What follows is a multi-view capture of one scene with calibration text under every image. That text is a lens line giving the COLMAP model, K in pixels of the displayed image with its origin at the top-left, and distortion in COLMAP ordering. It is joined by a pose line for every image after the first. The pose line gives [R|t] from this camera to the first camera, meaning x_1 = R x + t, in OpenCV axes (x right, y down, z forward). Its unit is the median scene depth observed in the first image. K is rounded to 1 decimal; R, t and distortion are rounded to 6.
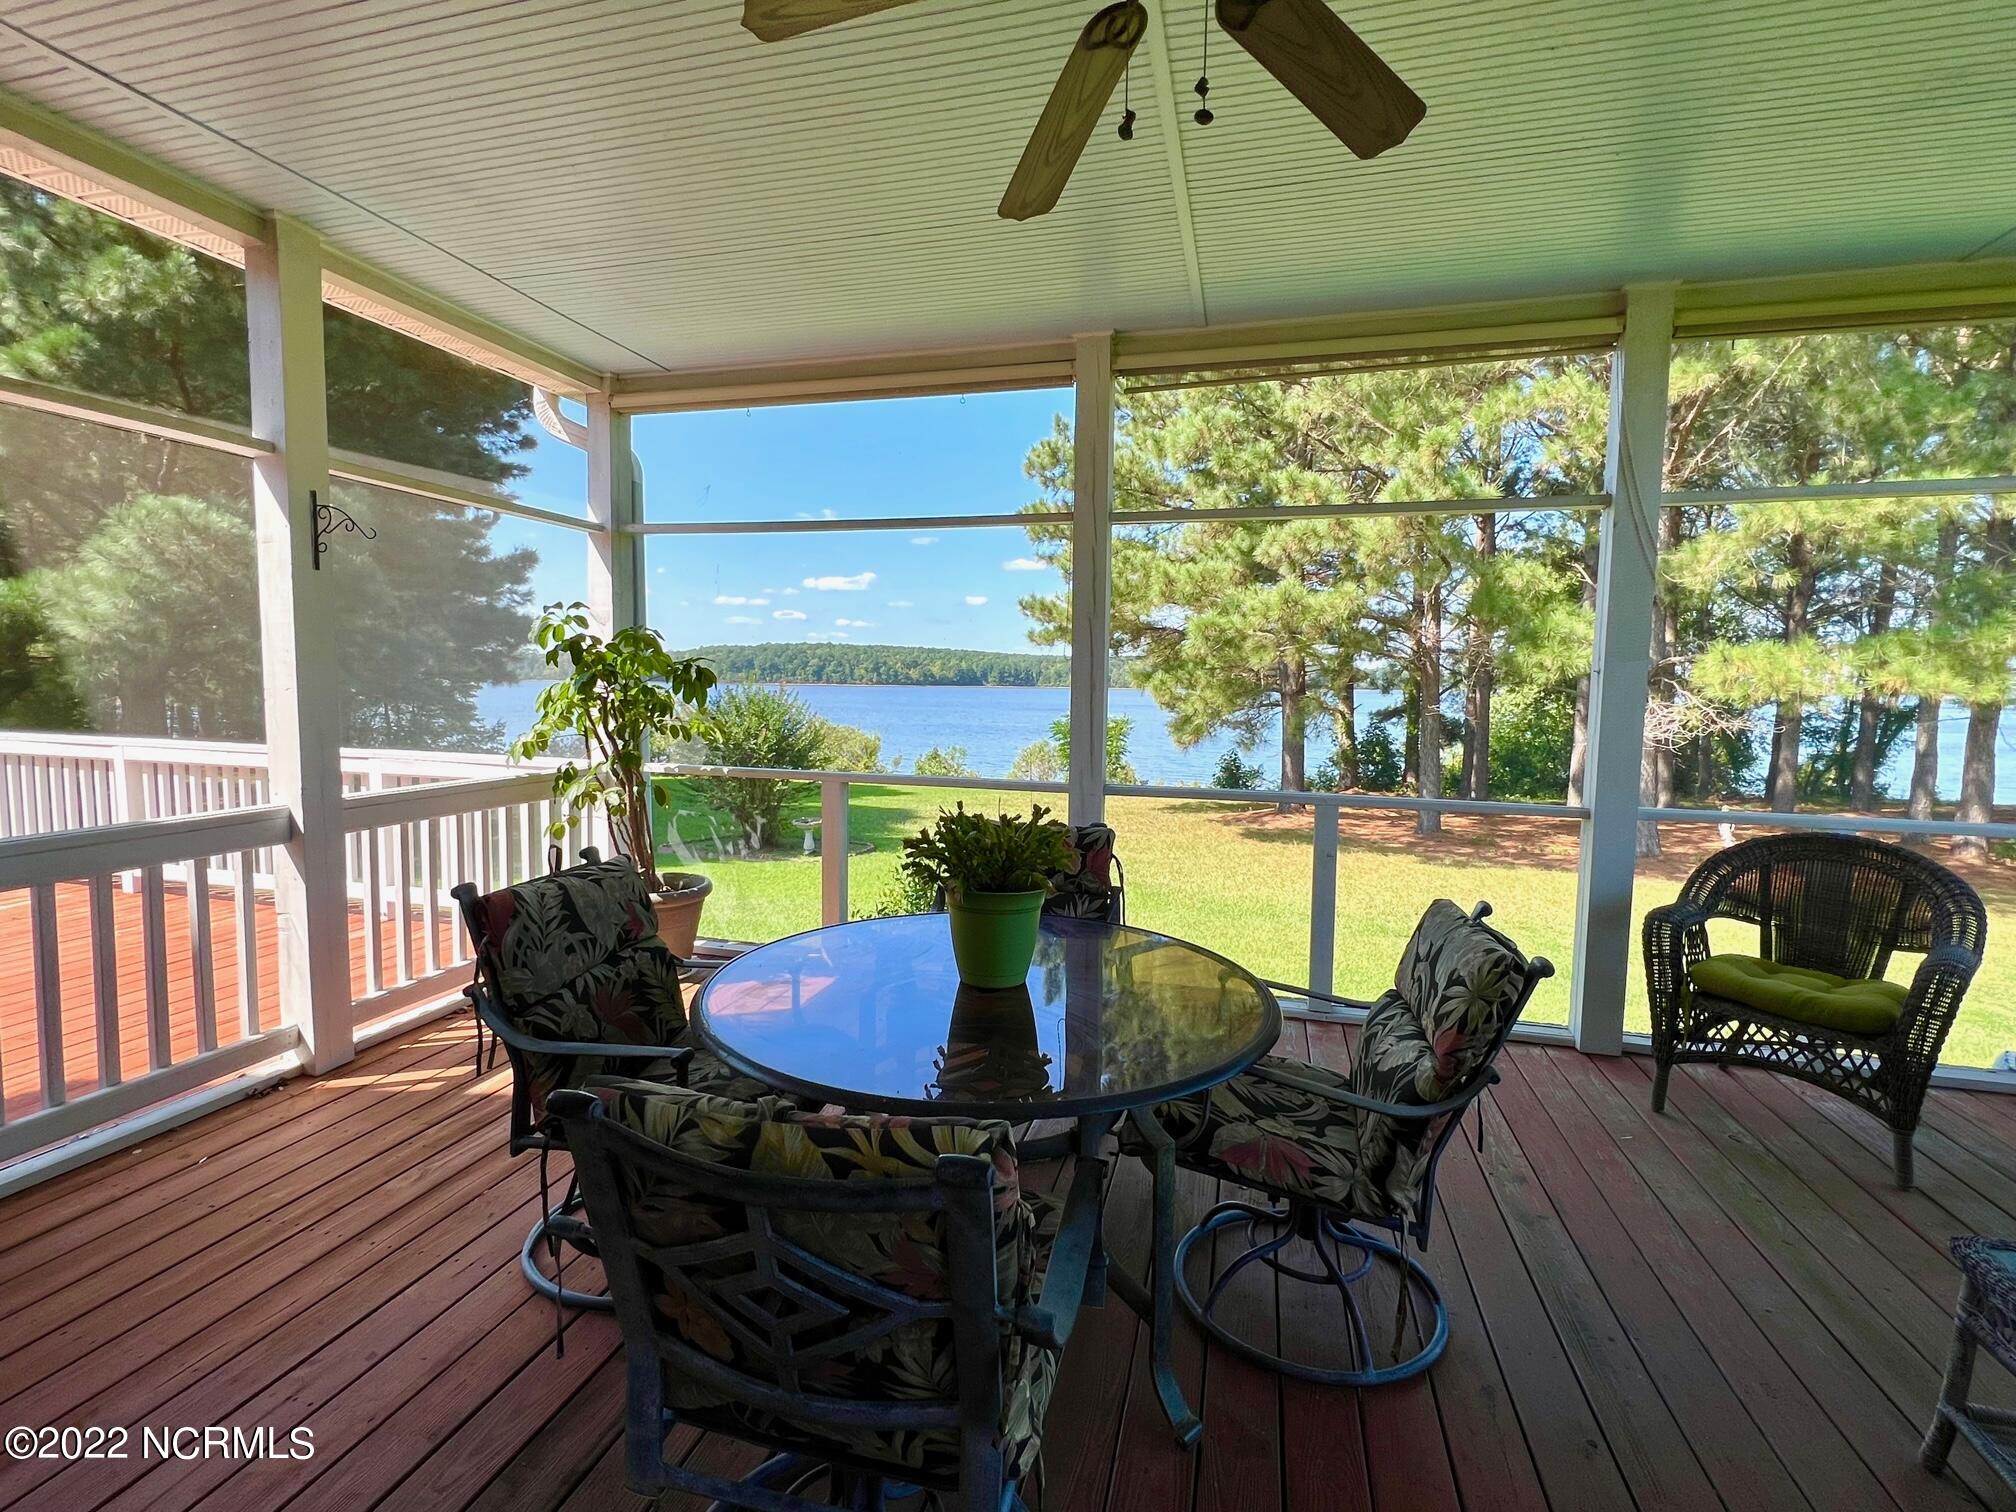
lens RADIAL K [[934.6, 0, 1008.1], [0, 934.6, 759.1], [0, 0, 1]] dist [-0.000316, 0.000365]
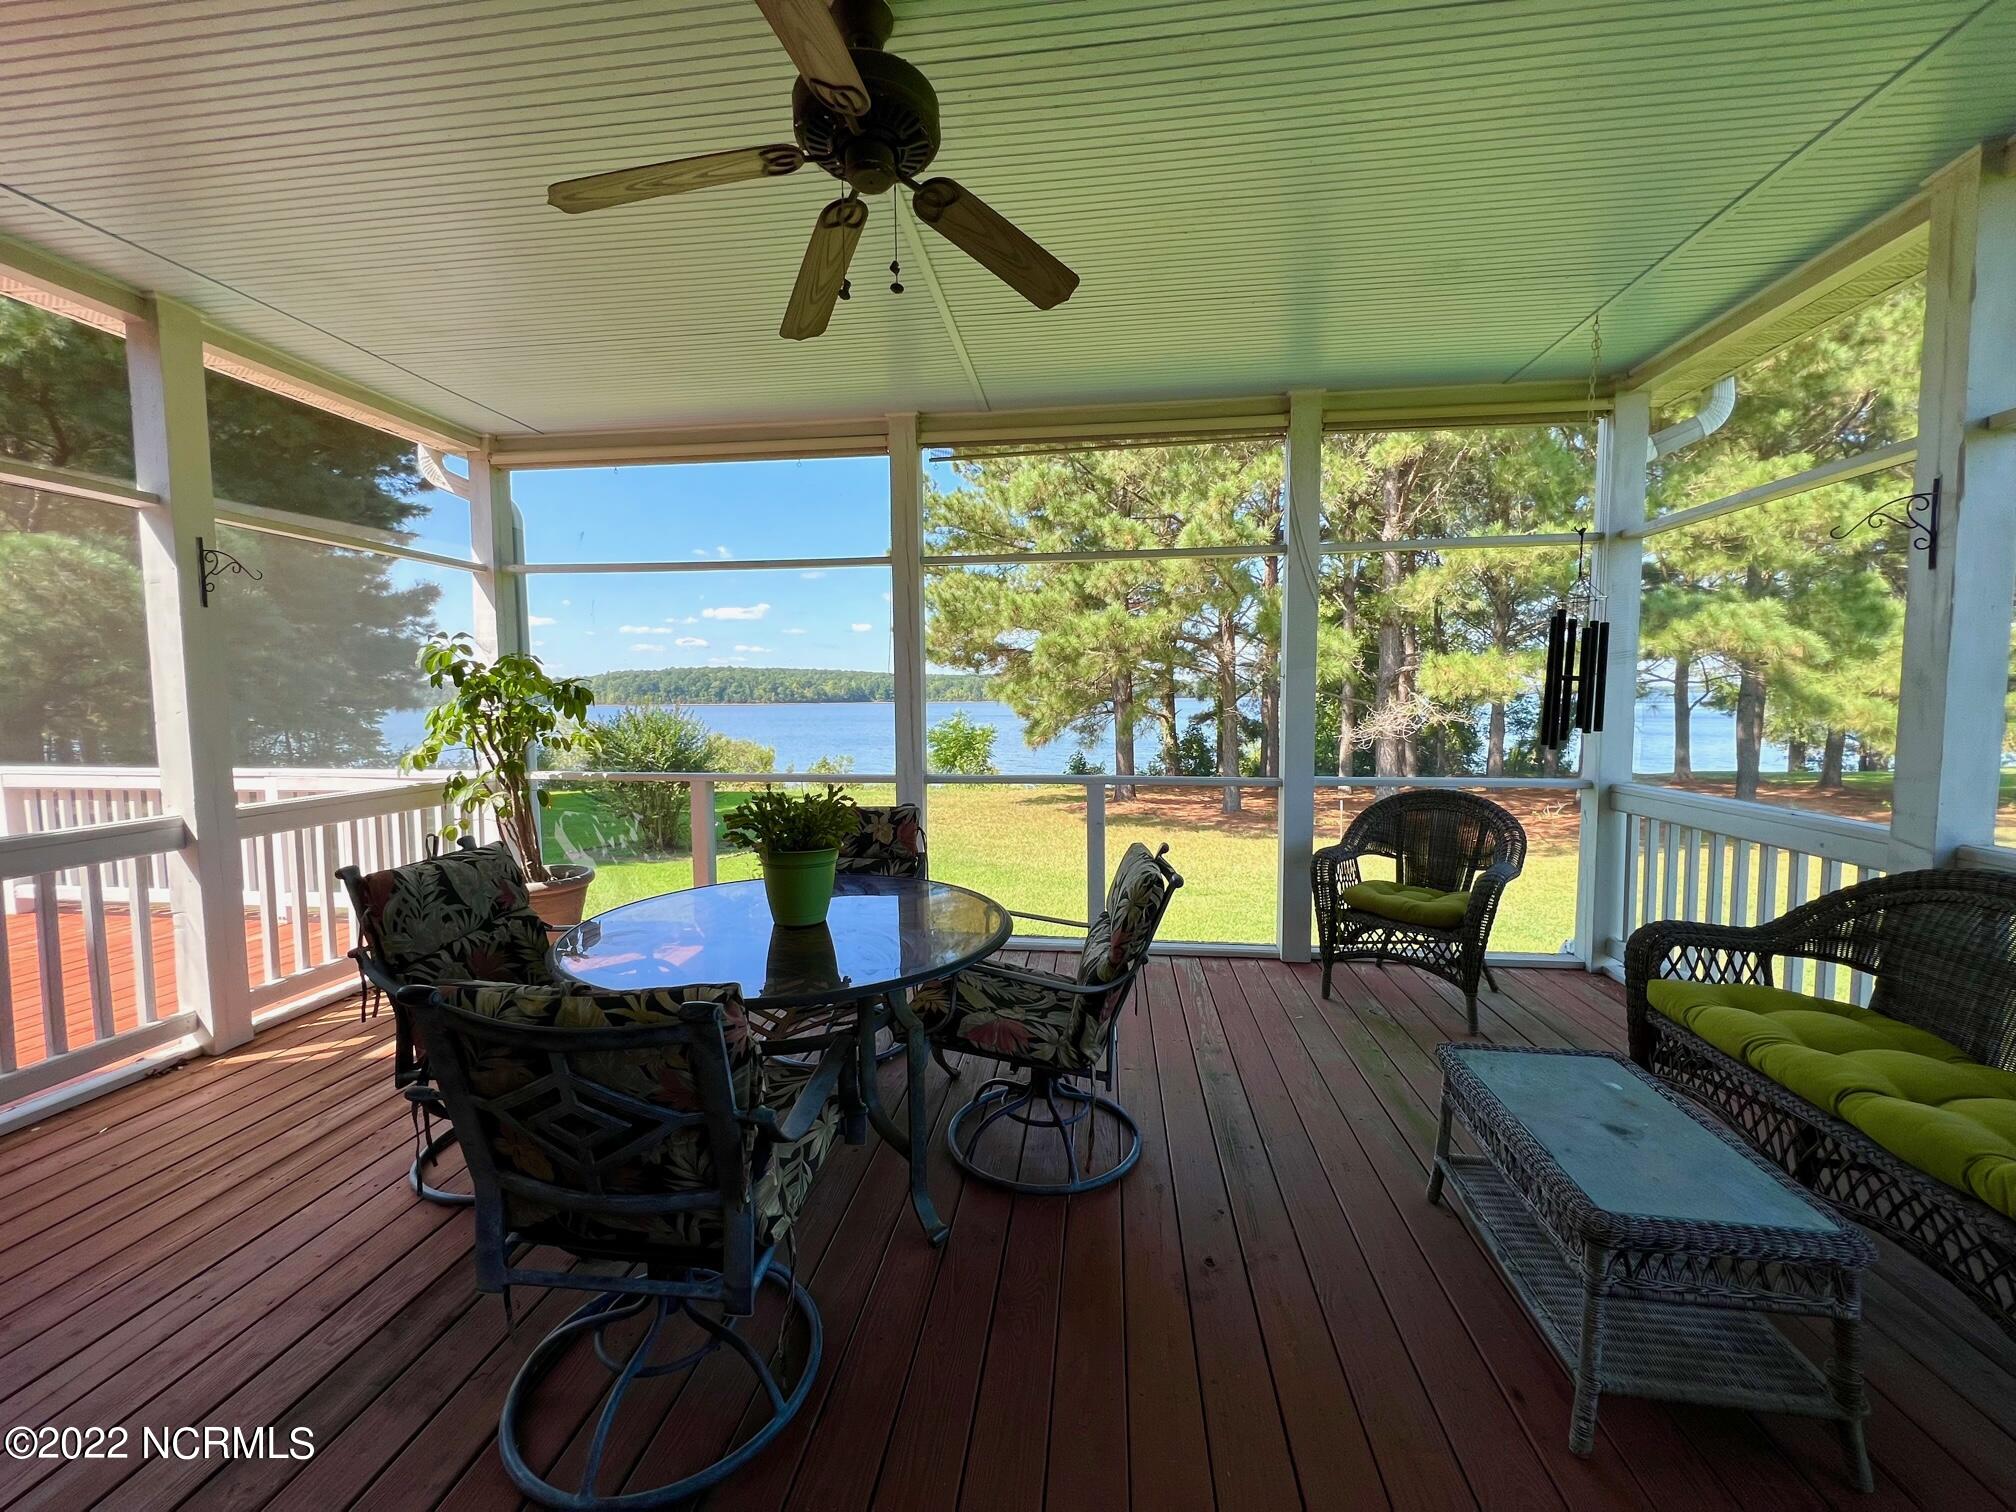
lens RADIAL K [[810.7, 0, 1008.0], [0, 810.7, 756.0], [0, 0, 1]] dist [0.001052, 0.000563]
pose [[0.989981, -0.031703, 0.137593, 0.079395], [0.033044, 0.999426, -0.007474, 0.016794], [-0.137277, 0.011946, 0.990461, -0.102154]]
